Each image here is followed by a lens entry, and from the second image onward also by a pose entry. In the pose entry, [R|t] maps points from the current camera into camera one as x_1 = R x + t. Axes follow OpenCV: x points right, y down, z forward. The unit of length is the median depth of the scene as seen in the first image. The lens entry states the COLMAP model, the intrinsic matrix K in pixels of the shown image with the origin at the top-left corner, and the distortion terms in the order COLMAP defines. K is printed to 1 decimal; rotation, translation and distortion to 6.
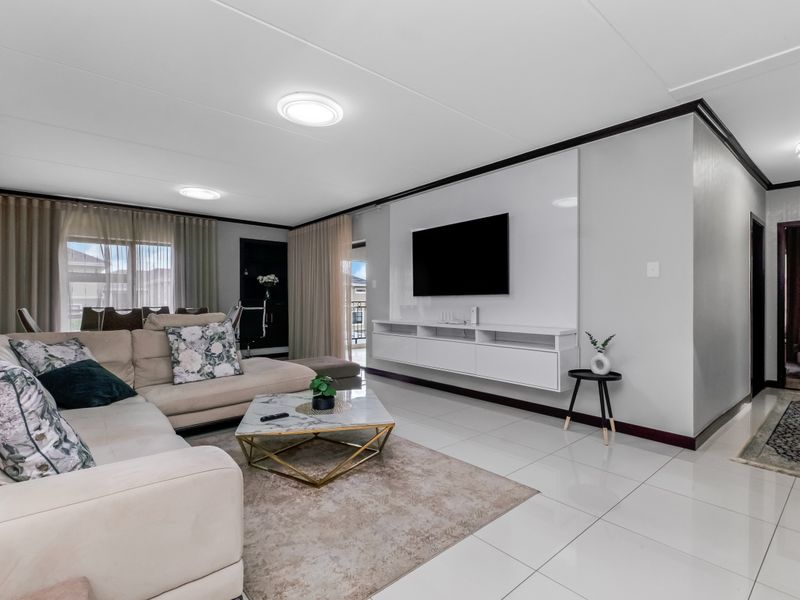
lens RADIAL K [[399.8, 0, 396.7], [0, 399.8, 300.0], [0, 0, 1]] dist [0.004292, 0.000469]
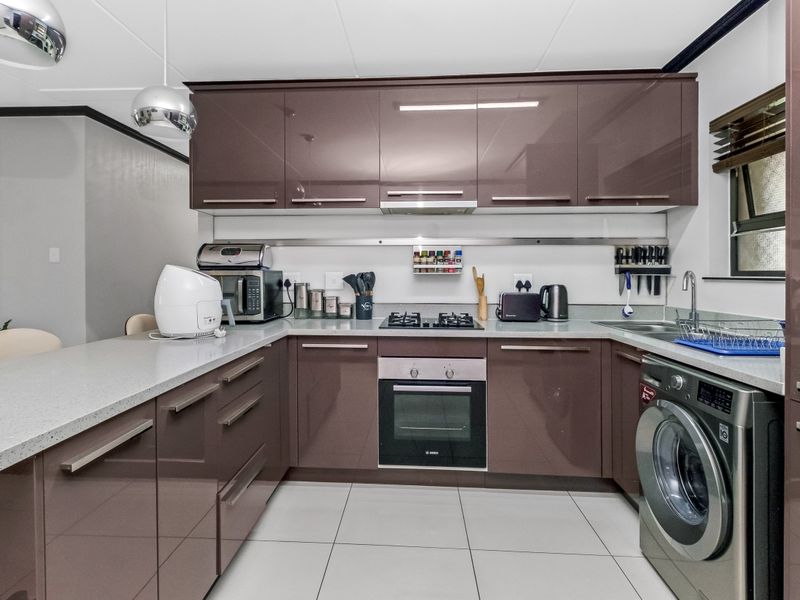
lens RADIAL K [[429.8, 0, 393.3], [0, 429.8, 276.0], [0, 0, 1]] dist [0.003949, 0.000391]
pose [[0.691853, -0.000222, 0.722038, 0.341996], [-0.002441, 0.999994, 0.002646, -0.019768], [-0.722034, -0.003593, 0.691848, -0.332164]]
